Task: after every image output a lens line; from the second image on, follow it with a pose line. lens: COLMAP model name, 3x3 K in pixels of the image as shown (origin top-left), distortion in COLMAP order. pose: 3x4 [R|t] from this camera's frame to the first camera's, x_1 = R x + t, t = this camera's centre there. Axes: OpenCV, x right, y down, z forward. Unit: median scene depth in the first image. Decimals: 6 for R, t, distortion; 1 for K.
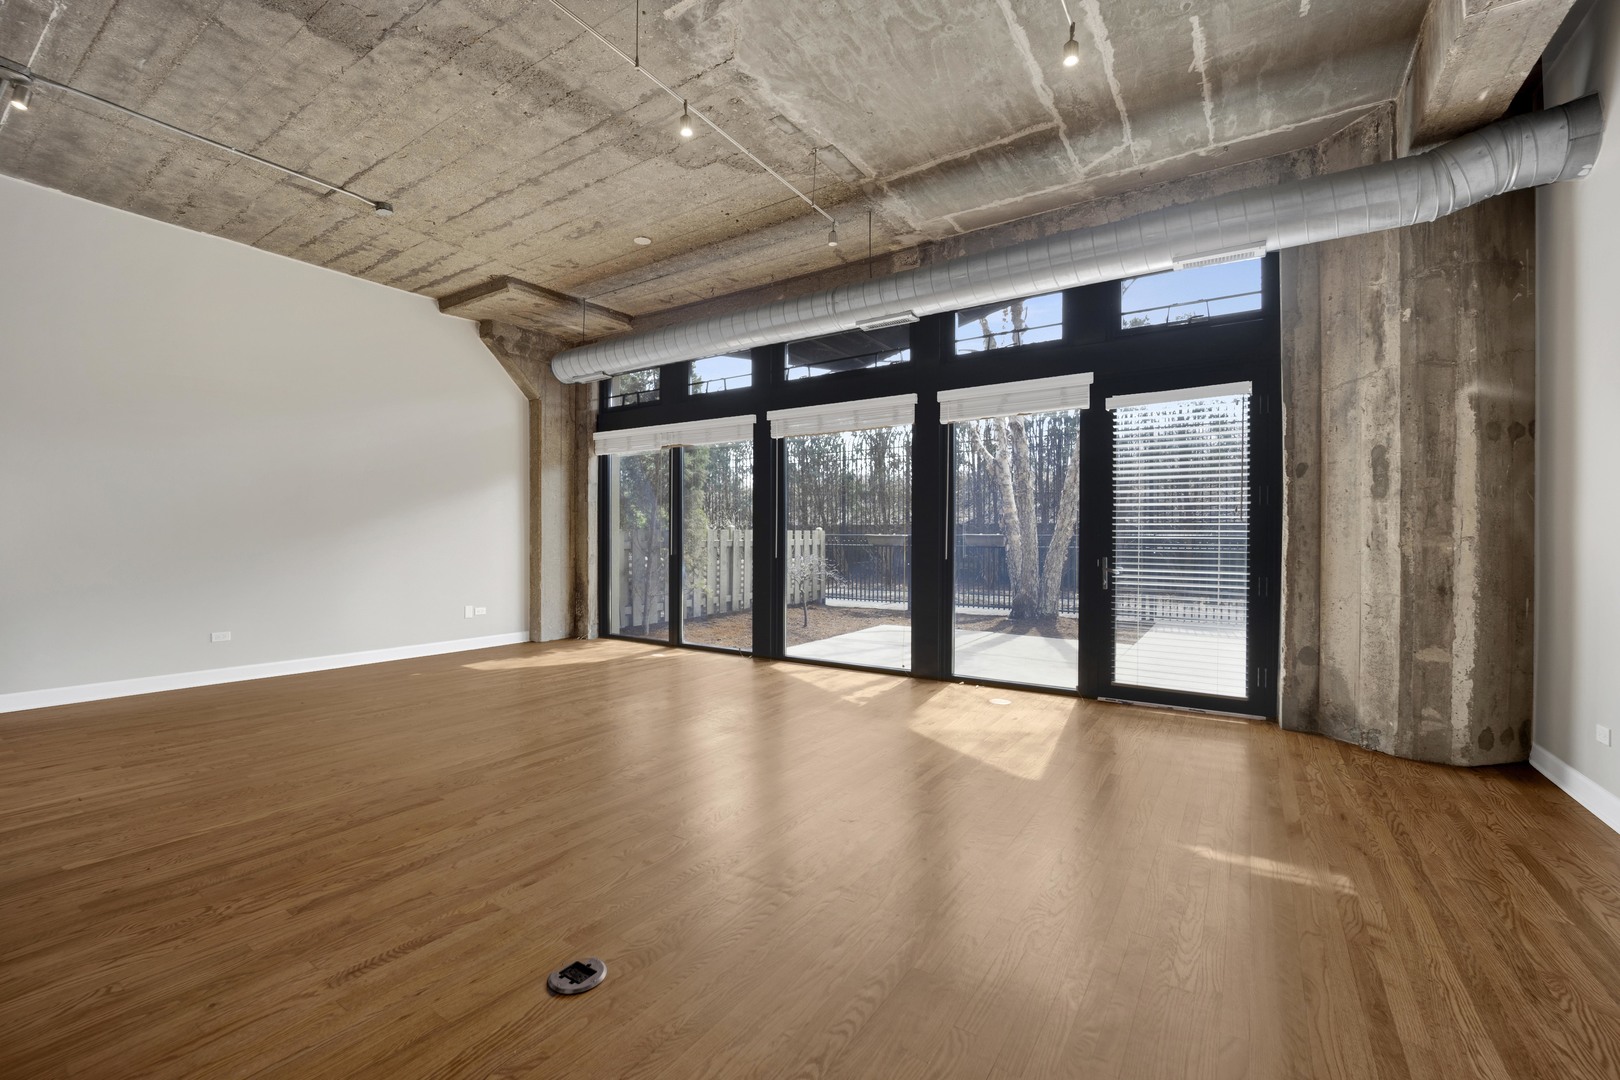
lens RADIAL K [[660.3, 0, 797.6], [0, 660.3, 540.1], [0, 0, 1]] dist [-0.017535, -0.005141]
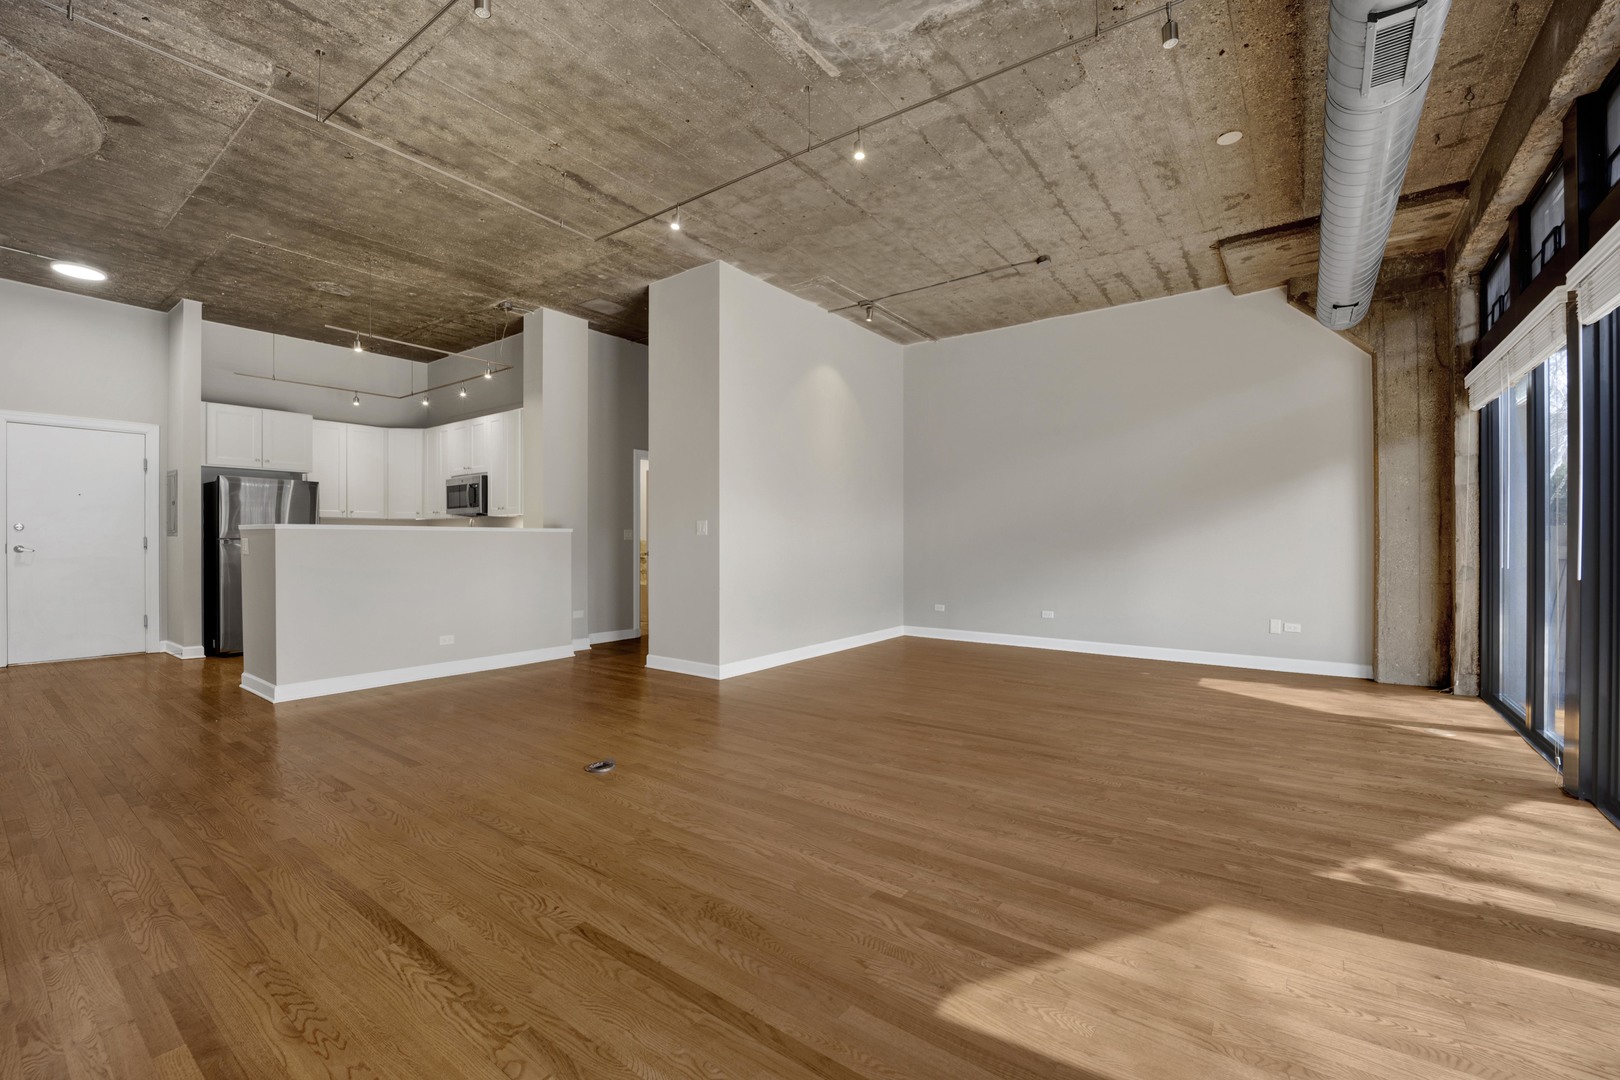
lens RADIAL K [[692.0, 0, 824.1], [0, 692.0, 546.1], [0, 0, 1]] dist [-0.024010, 0.000311]
pose [[-0.033546, 0.004566, -0.999427, 0.742157], [-0.003110, 0.999984, 0.004673, 0.002718], [0.999432, 0.003265, -0.033531, 0.774880]]
